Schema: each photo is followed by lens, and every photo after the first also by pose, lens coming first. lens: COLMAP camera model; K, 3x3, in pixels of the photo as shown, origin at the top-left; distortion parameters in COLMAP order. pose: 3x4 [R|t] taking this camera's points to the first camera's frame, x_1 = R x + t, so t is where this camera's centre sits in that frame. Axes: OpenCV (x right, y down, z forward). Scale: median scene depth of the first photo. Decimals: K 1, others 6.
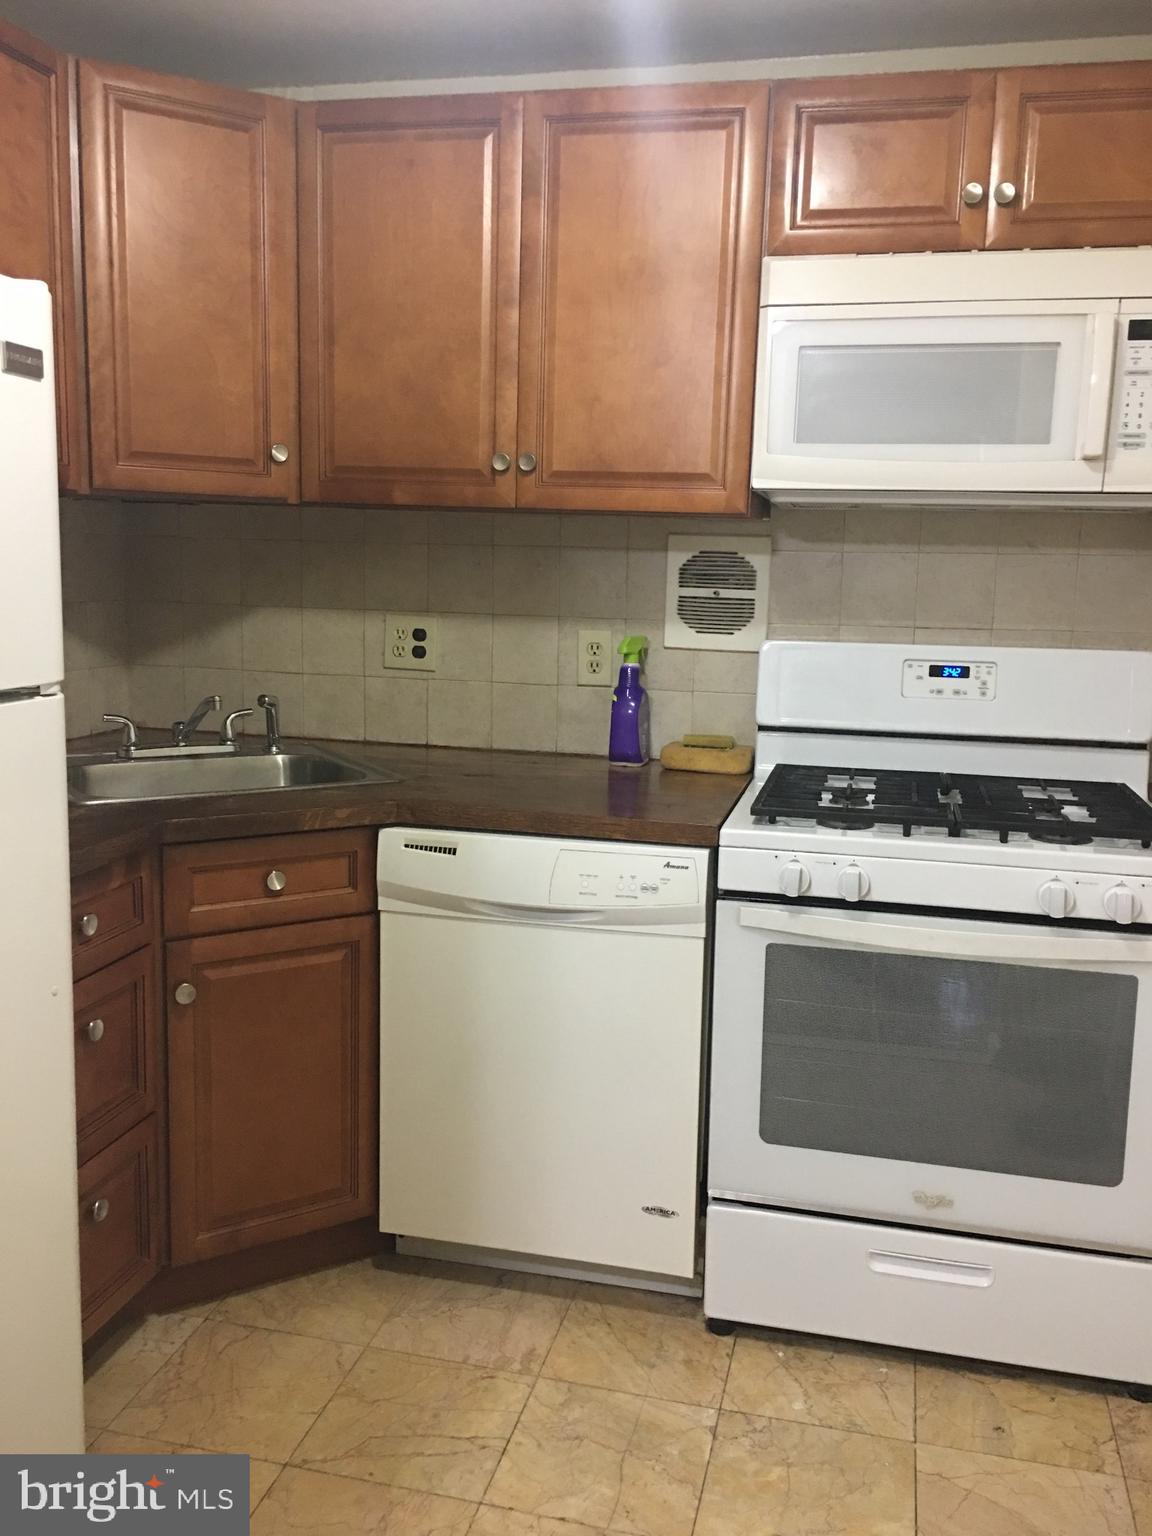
lens RADIAL K [[1304.3, 0, 576.0], [0, 1304.3, 768.0], [0, 0, 1]] dist [-0.030367, 0.001650]
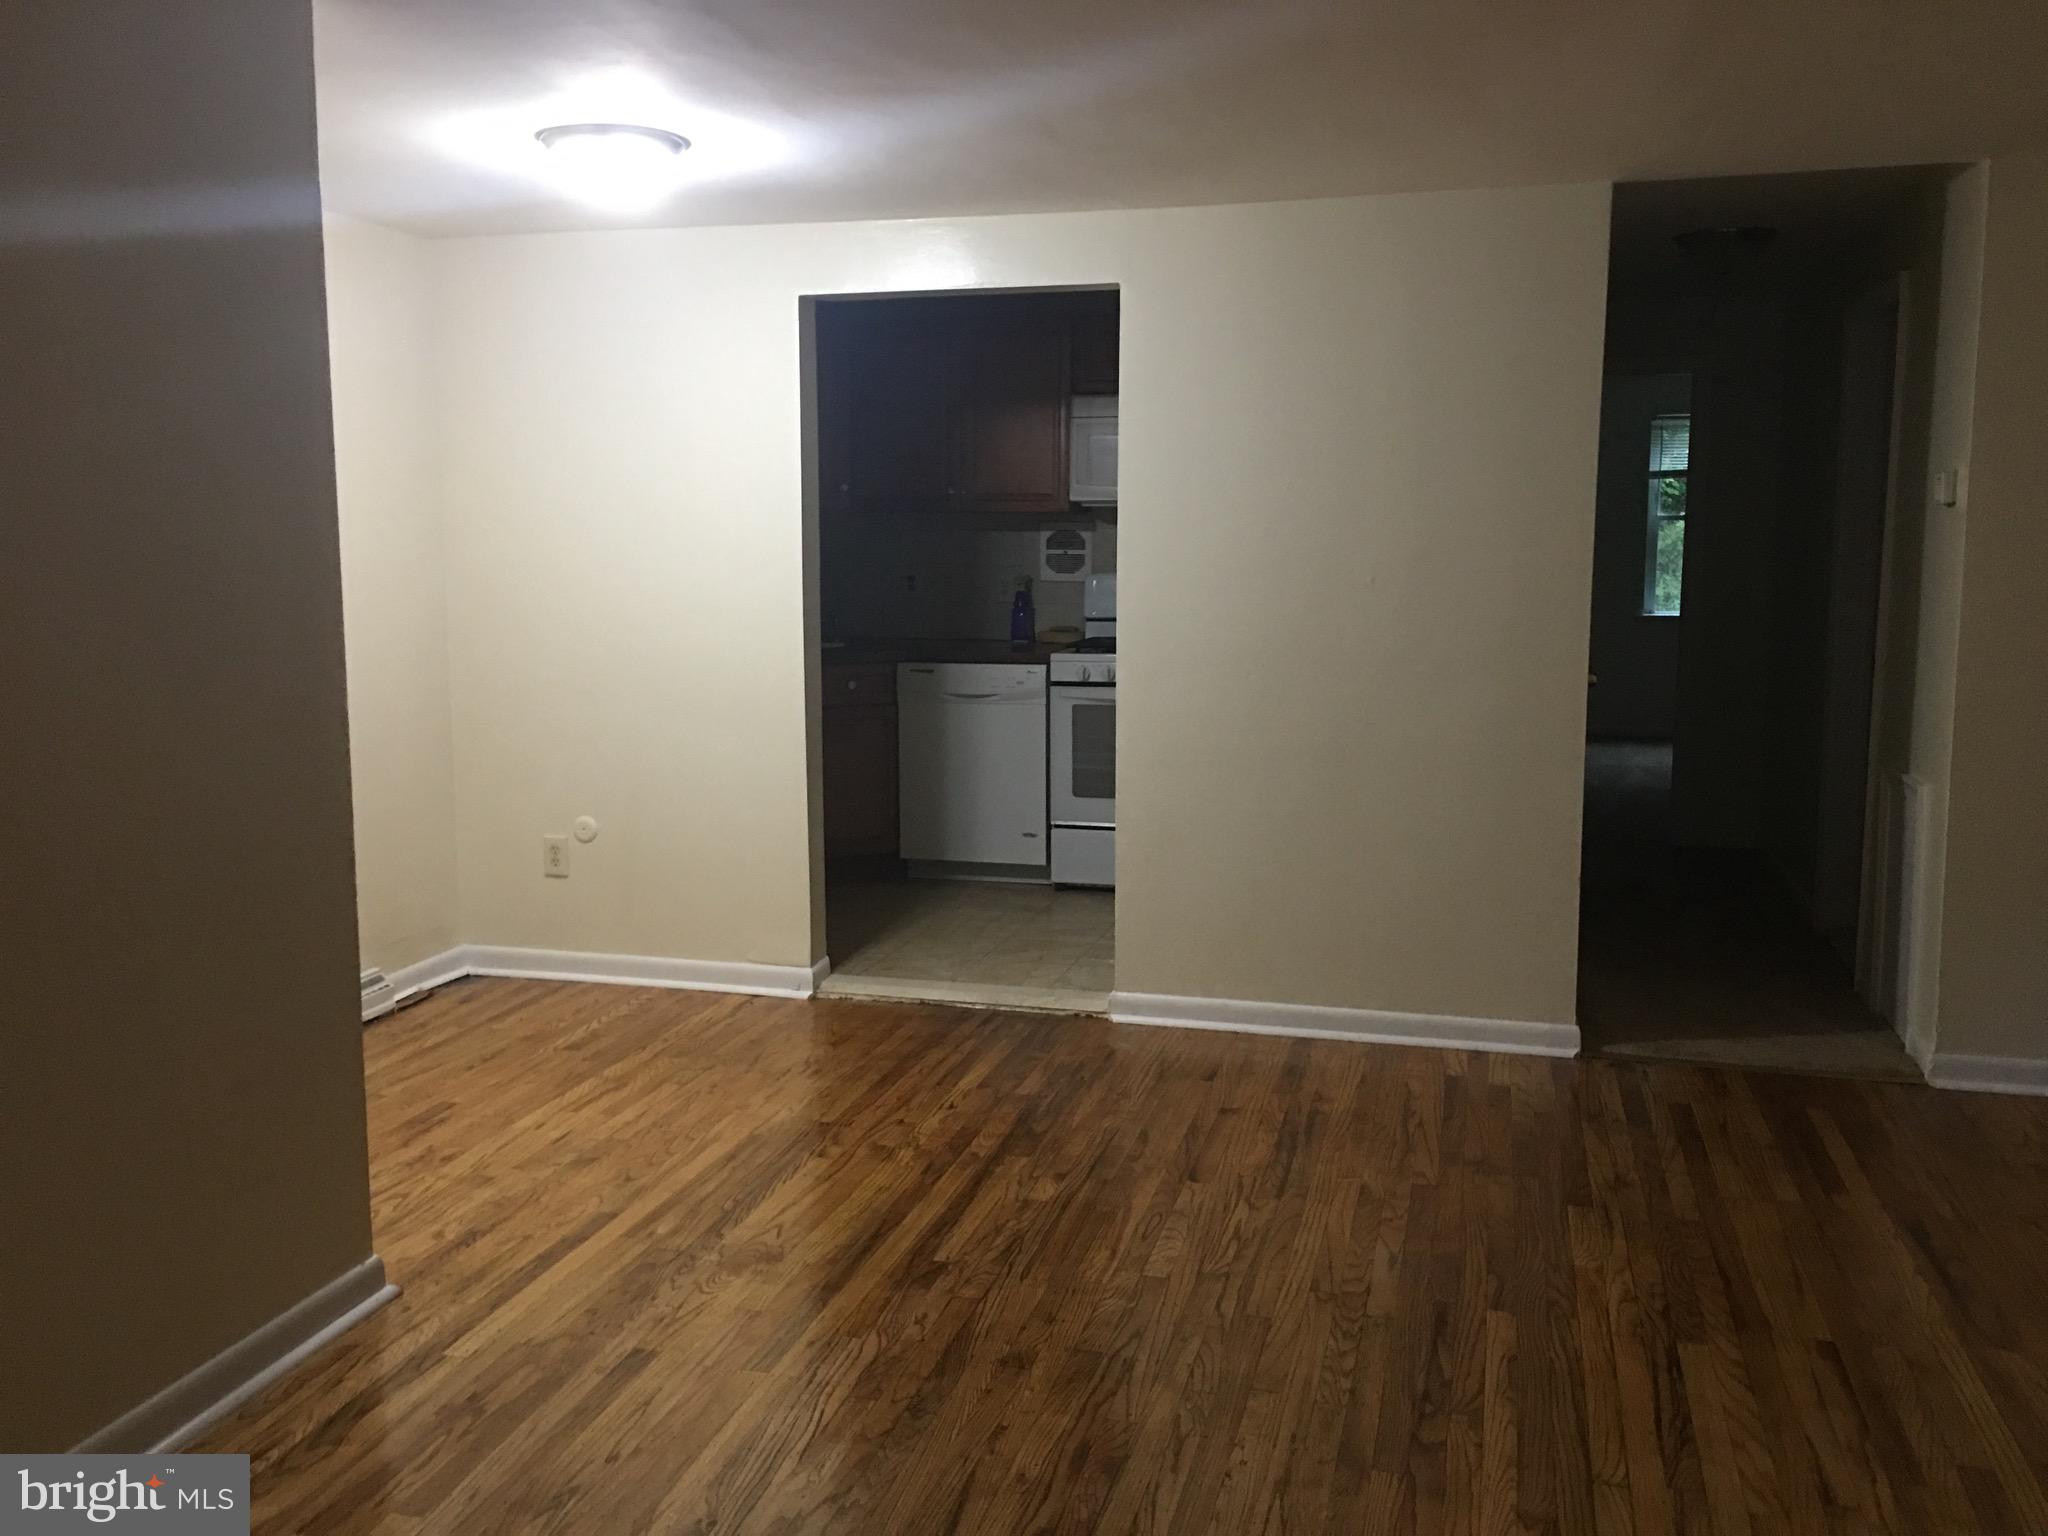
lens RADIAL K [[1739.1, 0, 1024.0], [0, 1739.1, 768.0], [0, 0, 1]] dist [-0.030367, 0.001650]
pose [[0.999122, -0.021804, -0.035774, 0.161995], [0.020928, 0.999476, -0.024690, 0.303095], [0.036293, 0.023919, 0.999055, -1.917129]]
